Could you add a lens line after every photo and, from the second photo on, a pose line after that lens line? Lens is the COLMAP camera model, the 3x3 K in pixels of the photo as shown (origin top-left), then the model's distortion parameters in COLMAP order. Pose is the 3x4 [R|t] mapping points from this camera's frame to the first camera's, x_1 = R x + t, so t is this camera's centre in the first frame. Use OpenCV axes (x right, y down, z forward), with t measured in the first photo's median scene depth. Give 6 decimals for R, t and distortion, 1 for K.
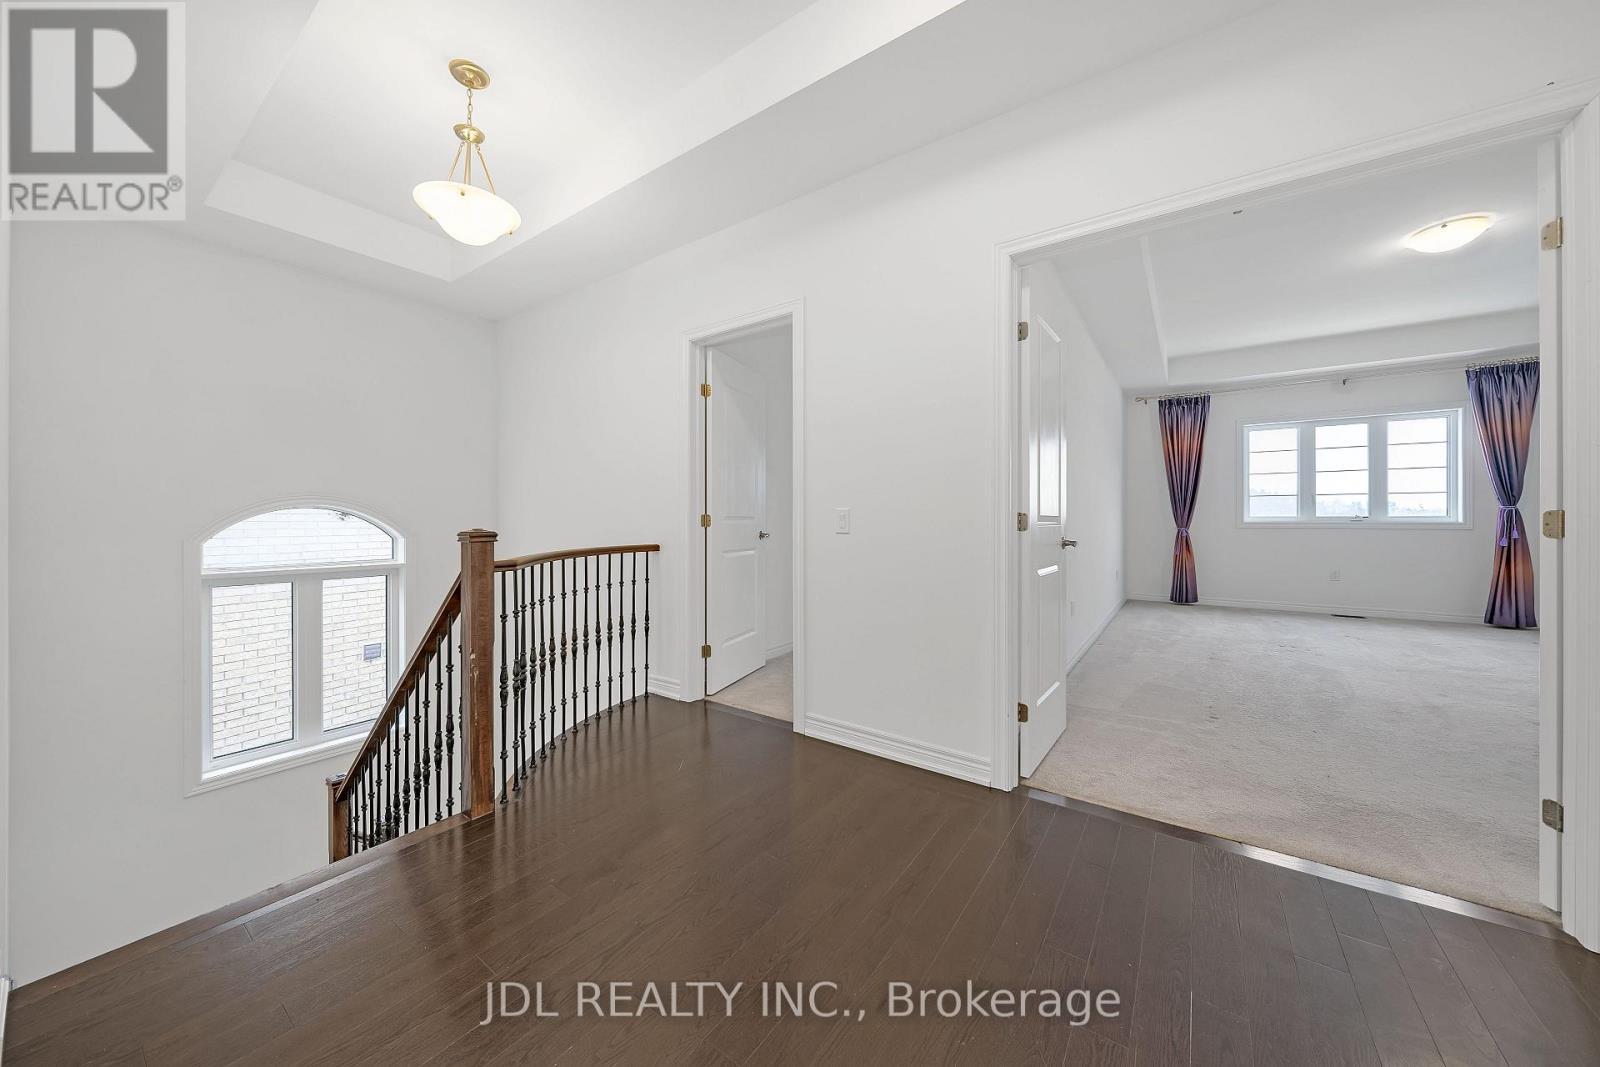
lens RADIAL K [[551.7, 0, 800.0], [0, 551.7, 533.5], [0, 0, 1]] dist [-0.007957, -0.000131]
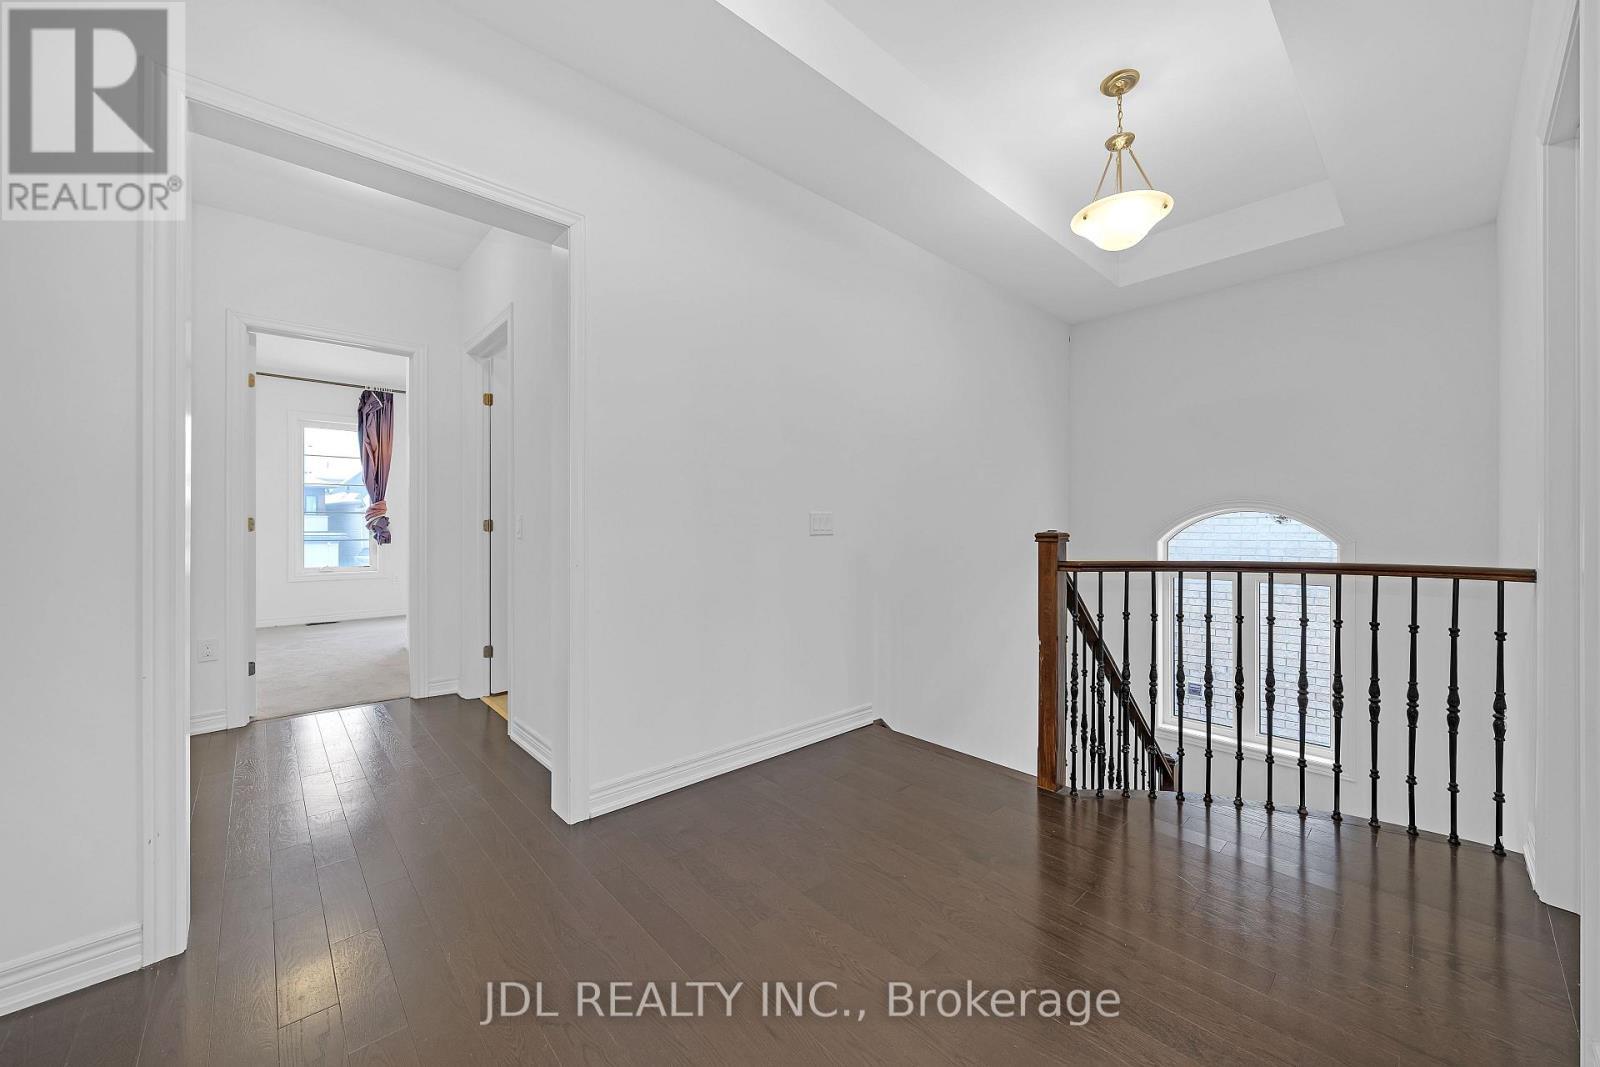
lens RADIAL K [[551.7, 0, 800.0], [0, 551.7, 533.5], [0, 0, 1]] dist [-0.007957, -0.000131]
pose [[-0.181550, 0.015866, -0.983254, 0.447836], [-0.024885, 0.999476, 0.020723, -0.008870], [0.983067, 0.028230, -0.181060, 0.530655]]
